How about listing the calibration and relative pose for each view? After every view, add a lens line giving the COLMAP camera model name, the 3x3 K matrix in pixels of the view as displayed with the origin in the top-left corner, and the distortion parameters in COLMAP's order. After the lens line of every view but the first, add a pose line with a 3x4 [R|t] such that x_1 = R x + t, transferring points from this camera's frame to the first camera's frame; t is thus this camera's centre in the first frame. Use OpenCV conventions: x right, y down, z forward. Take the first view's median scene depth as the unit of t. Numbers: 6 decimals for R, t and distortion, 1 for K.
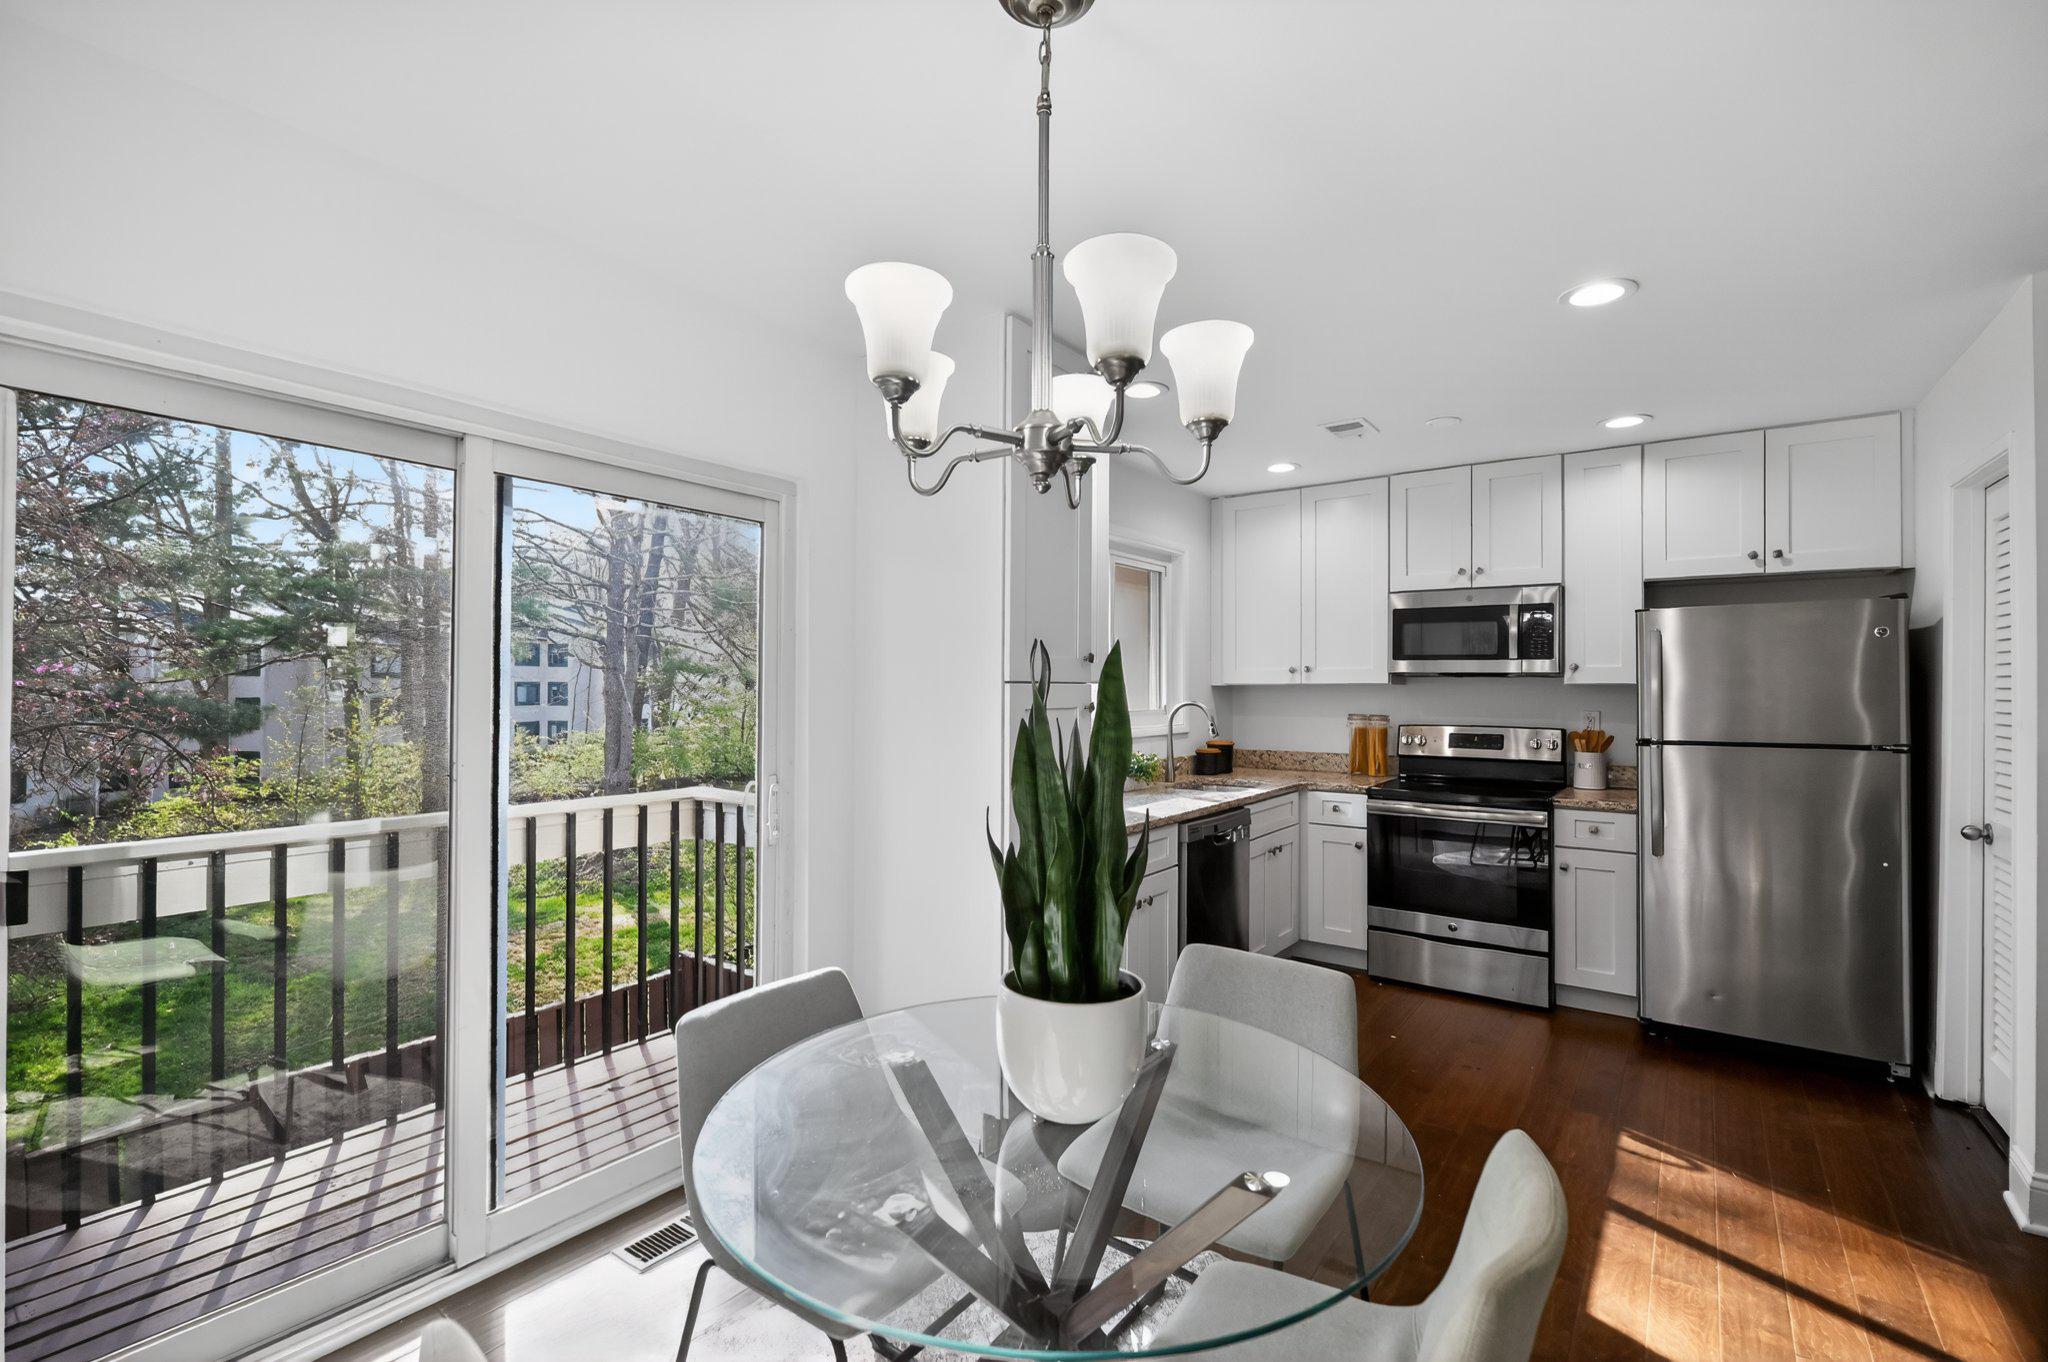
lens RADIAL K [[897.6, 0, 1032.6], [0, 897.6, 679.3], [0, 0, 1]] dist [-0.010142, -0.001400]
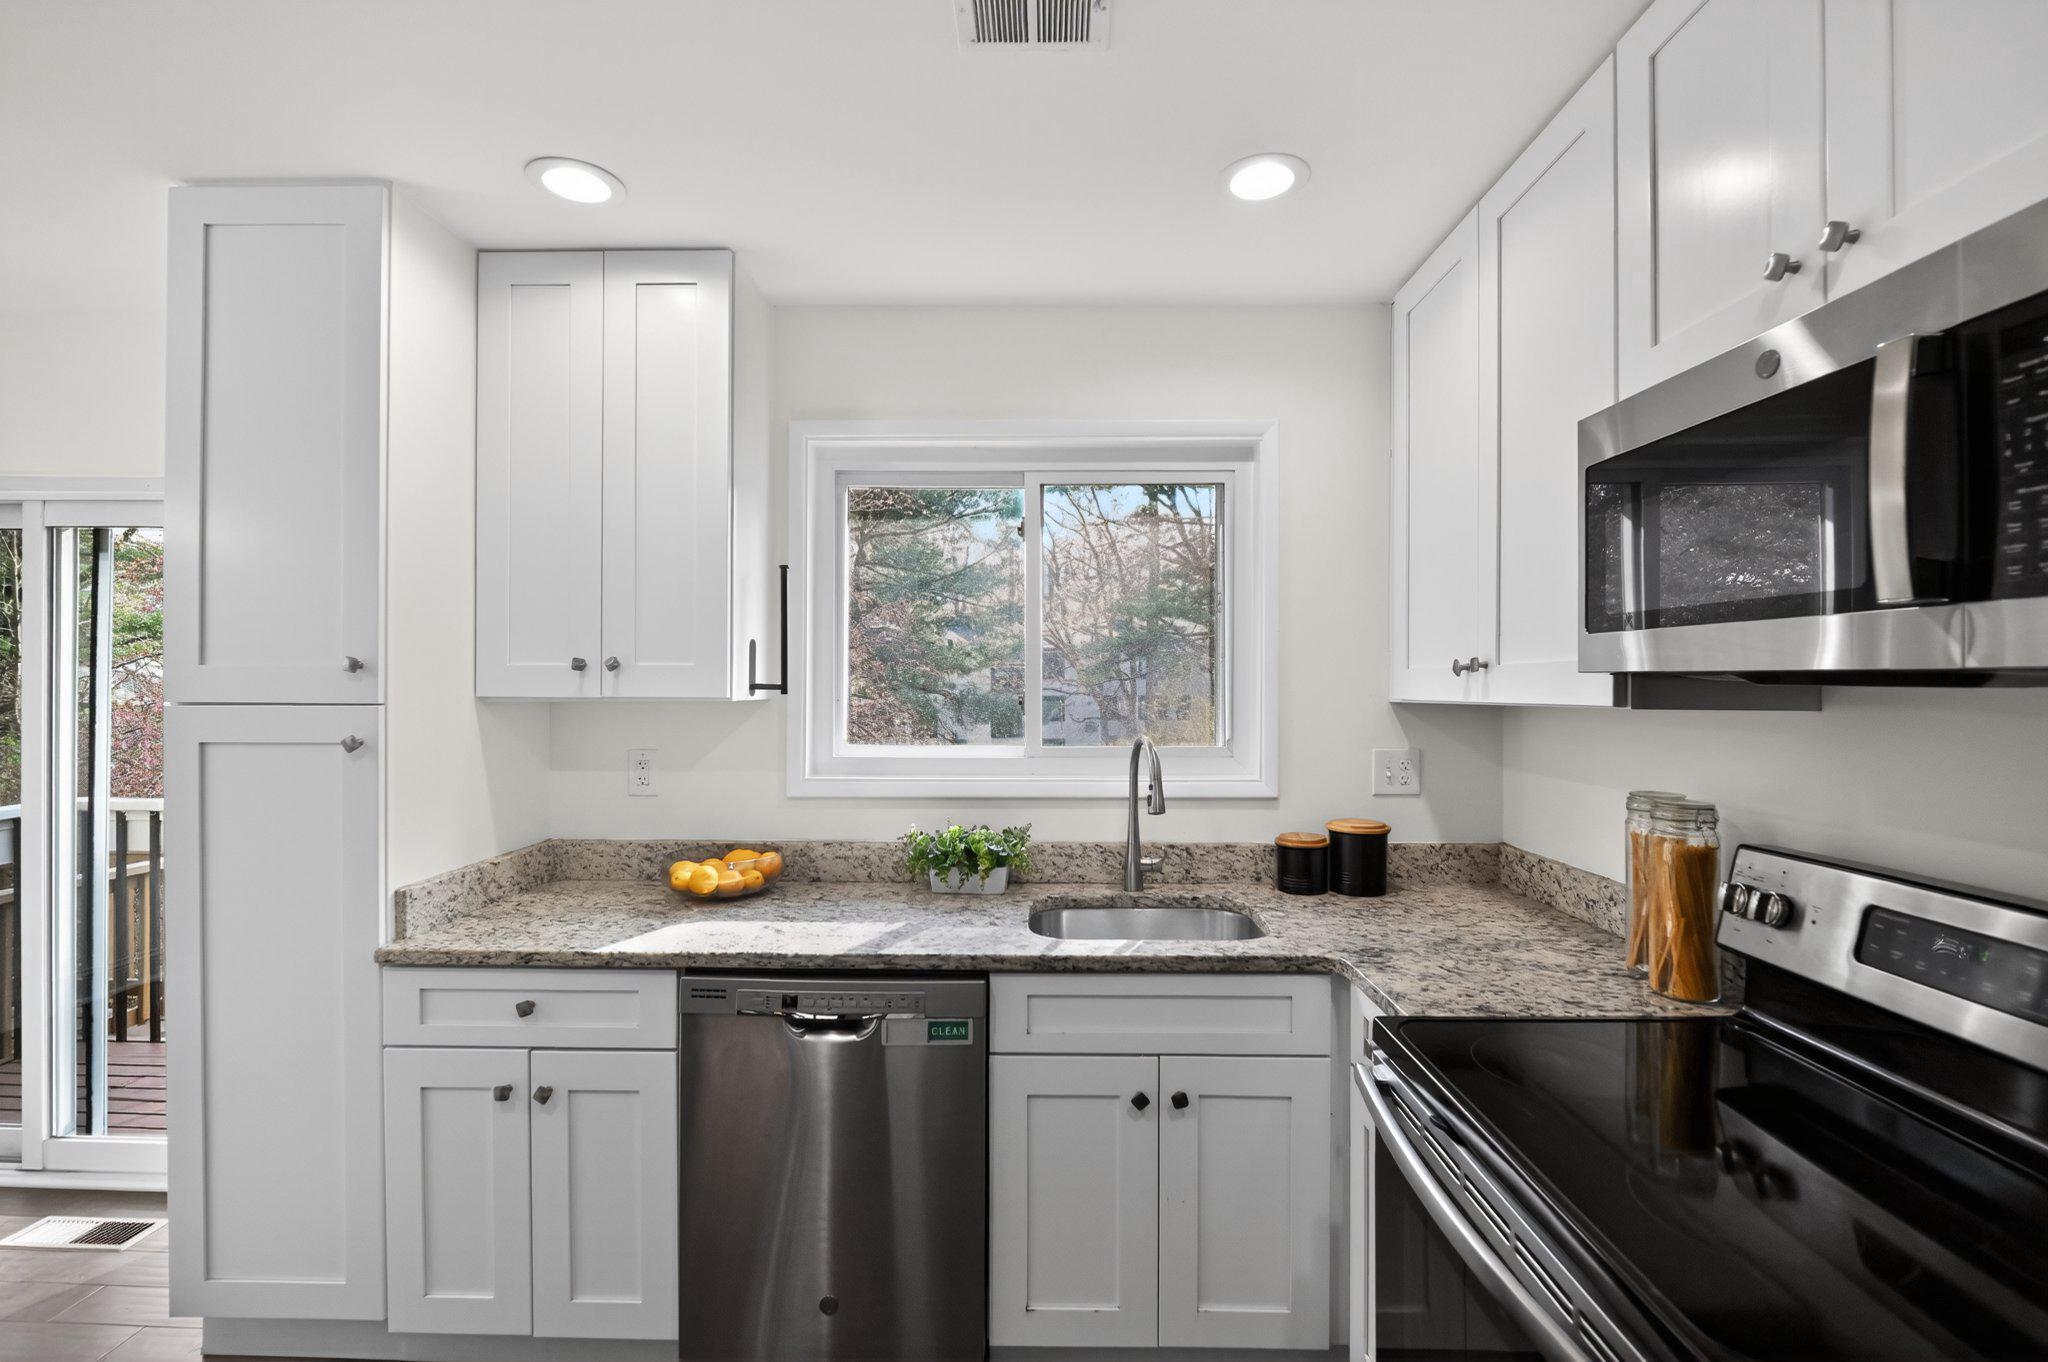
lens RADIAL K [[897.6, 0, 1031.9], [0, 897.6, 683.3], [0, 0, 1]] dist [-0.010142, -0.001400]
pose [[0.576568, -0.002384, -0.817046, 0.565804], [0.006051, 0.999981, 0.001353, -0.005565], [0.817027, -0.005724, 0.576572, 0.691539]]
